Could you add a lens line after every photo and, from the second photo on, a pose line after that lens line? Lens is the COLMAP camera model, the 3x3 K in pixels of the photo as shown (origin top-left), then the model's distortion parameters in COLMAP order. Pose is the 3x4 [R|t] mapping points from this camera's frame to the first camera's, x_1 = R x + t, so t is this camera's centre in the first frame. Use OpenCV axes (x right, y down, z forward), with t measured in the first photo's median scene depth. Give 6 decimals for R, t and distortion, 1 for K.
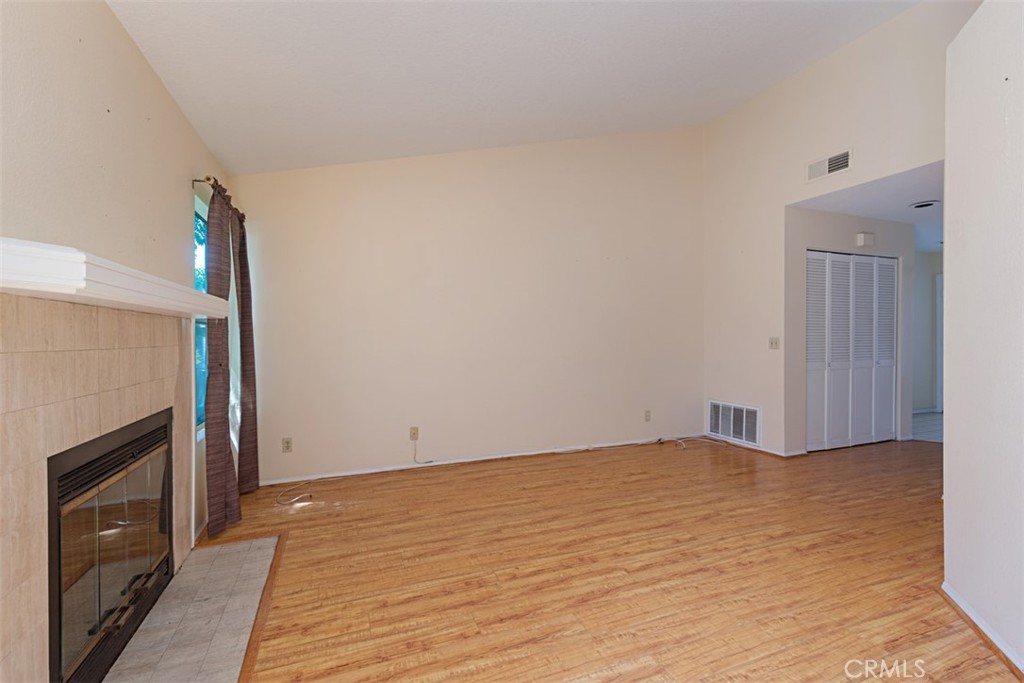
lens RADIAL K [[445.0, 0, 503.2], [0, 445.0, 333.4], [0, 0, 1]] dist [0.002143, 0.000611]
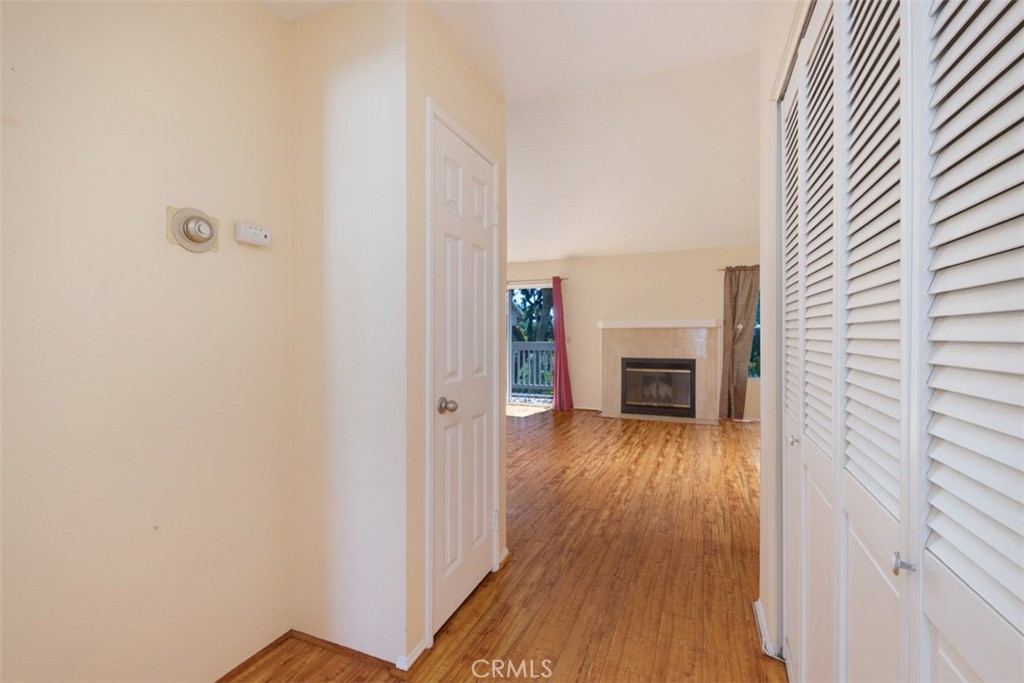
lens RADIAL K [[445.0, 0, 511.6], [0, 445.0, 332.4], [0, 0, 1]] dist [0.002143, 0.000611]
pose [[-0.695668, 0.002243, -0.718360, 1.829278], [0.011405, 0.999904, -0.007923, 0.002642], [0.718273, -0.013704, -0.695626, 1.846313]]
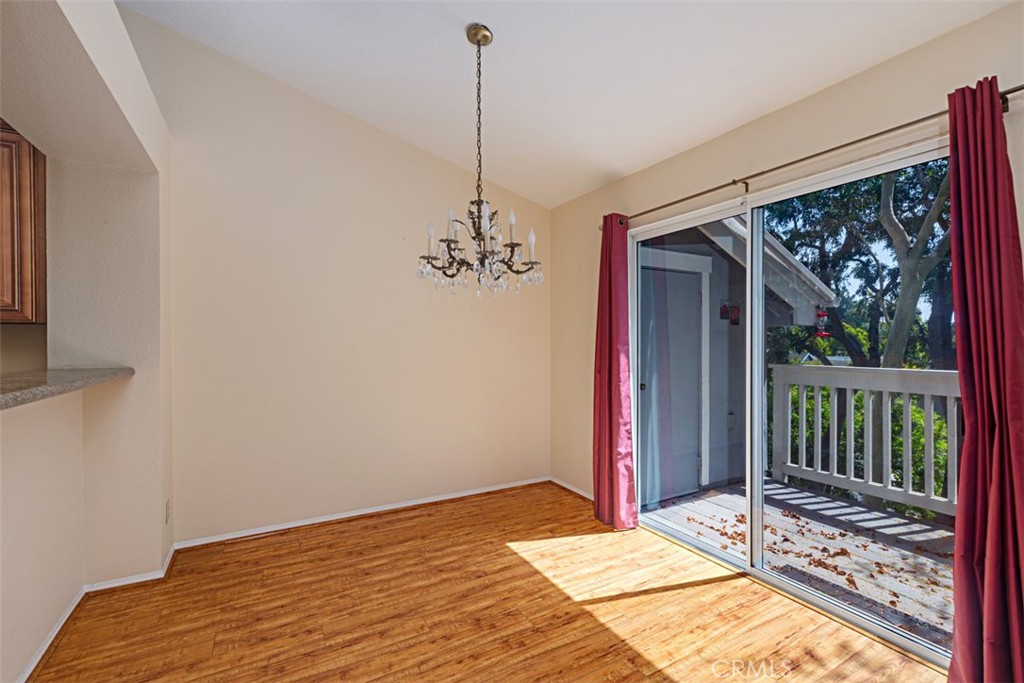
lens RADIAL K [[445.0, 0, 507.6], [0, 445.0, 338.1], [0, 0, 1]] dist [0.002143, 0.000611]
pose [[-0.988904, 0.005779, -0.148446, 0.370533], [0.007086, 0.999941, -0.008272, -0.027976], [0.148390, -0.009232, -0.988886, 0.643205]]
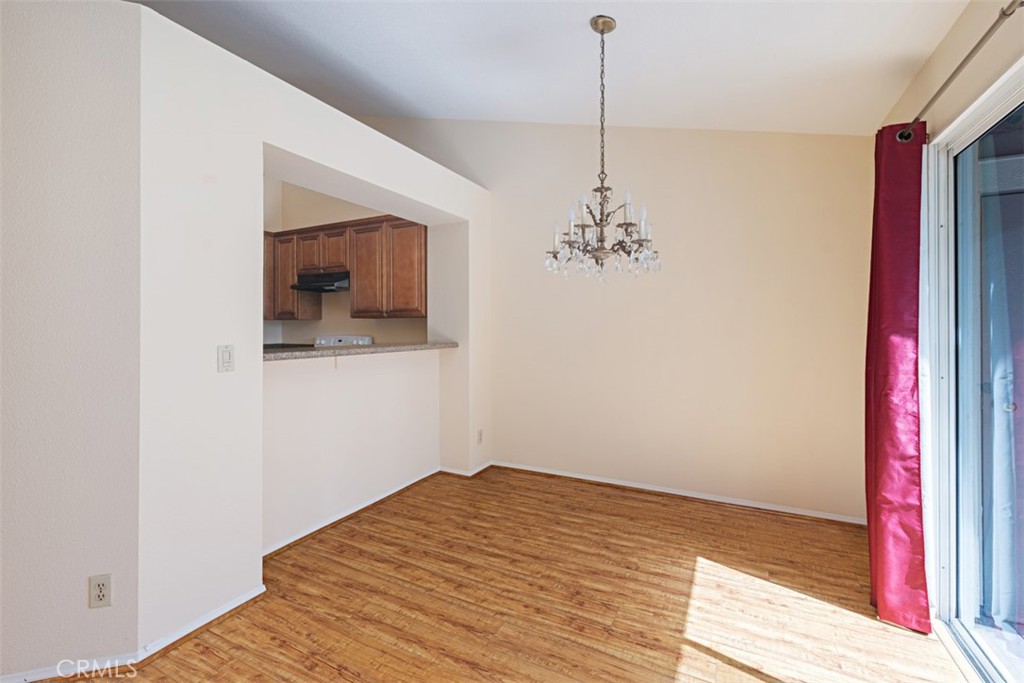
lens RADIAL K [[445.0, 0, 513.5], [0, 445.0, 327.5], [0, 0, 1]] dist [0.002143, 0.000611]
pose [[-0.671355, 0.007754, 0.741095, -0.204818], [0.005315, 0.999970, -0.005648, -0.024017], [-0.741117, 0.000147, -0.671376, 0.499649]]
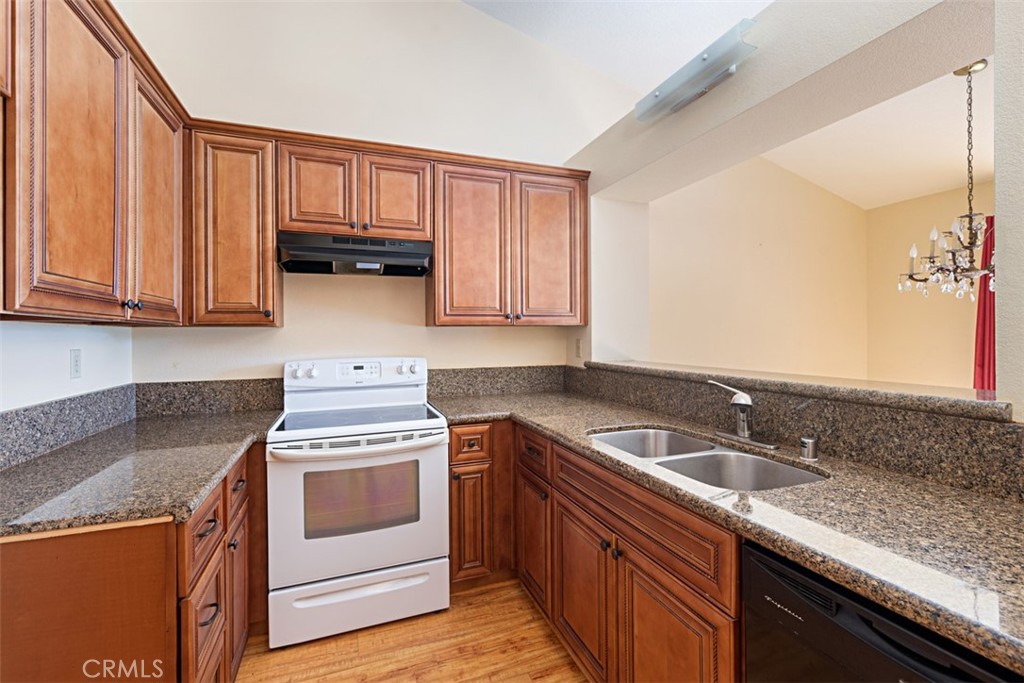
lens RADIAL K [[445.0, 0, 499.8], [0, 445.0, 330.2], [0, 0, 1]] dist [0.002143, 0.000611]
pose [[-0.999685, 0.012254, 0.021894, 1.264845], [0.011872, 0.999777, -0.017485, -0.043577], [-0.022104, -0.017220, -0.999607, 0.756067]]
